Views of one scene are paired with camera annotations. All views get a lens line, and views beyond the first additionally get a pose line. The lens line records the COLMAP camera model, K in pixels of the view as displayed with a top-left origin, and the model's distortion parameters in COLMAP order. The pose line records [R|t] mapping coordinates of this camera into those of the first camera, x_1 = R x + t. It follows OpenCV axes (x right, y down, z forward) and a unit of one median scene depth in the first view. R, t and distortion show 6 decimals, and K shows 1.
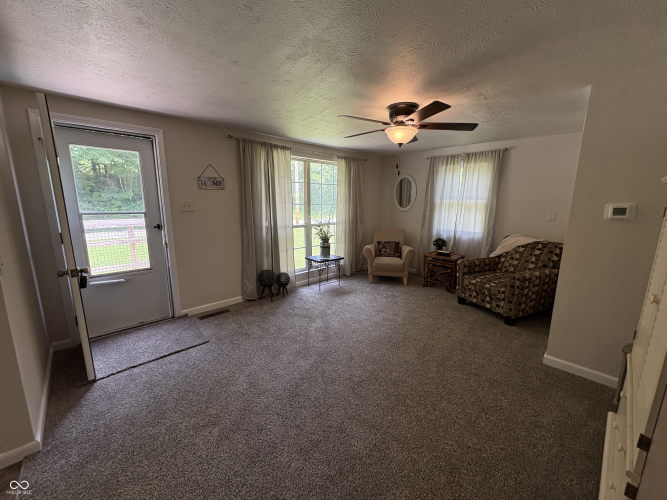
lens RADIAL K [[266.0, 0, 333.8], [0, 266.0, 251.0], [0, 0, 1]] dist [0.000103, -0.000058]
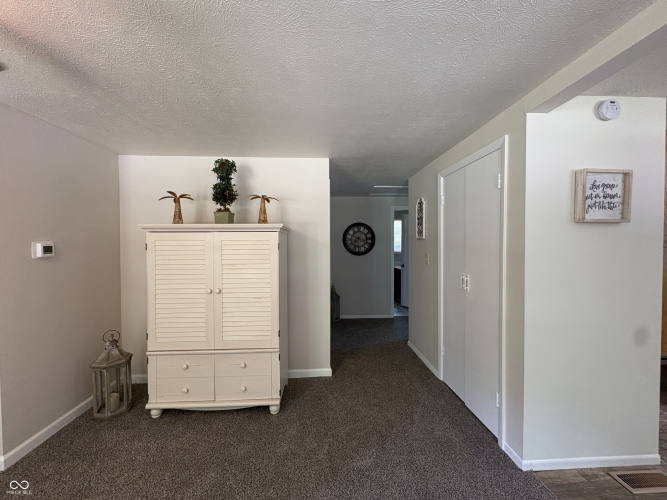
lens RADIAL K [[266.0, 0, 334.3], [0, 266.0, 244.7], [0, 0, 1]] dist [0.000103, -0.000058]
pose [[-0.769279, -0.017796, 0.638665, -0.228117], [0.113877, 0.979787, 0.164467, -0.125852], [-0.628682, 0.199250, -0.751703, 0.646118]]
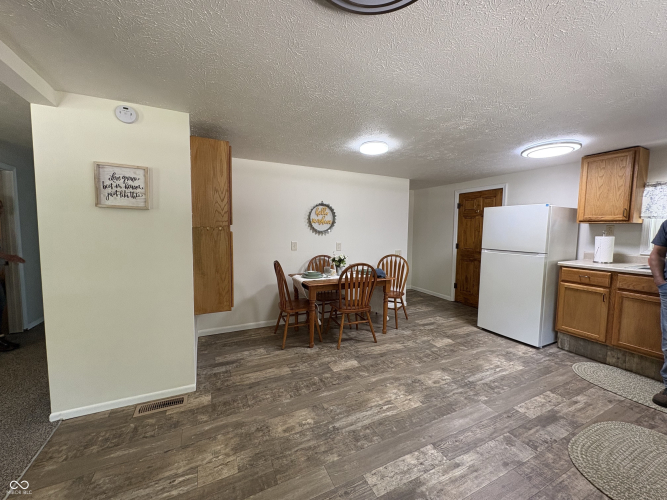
lens RADIAL K [[266.0, 0, 333.5], [0, 266.0, 248.6], [0, 0, 1]] dist [0.000103, -0.000058]
pose [[-0.955629, -0.046980, 0.290803, -0.937337], [0.028220, 0.968059, 0.249128, -0.076084], [-0.293218, 0.246280, -0.923780, 0.387436]]
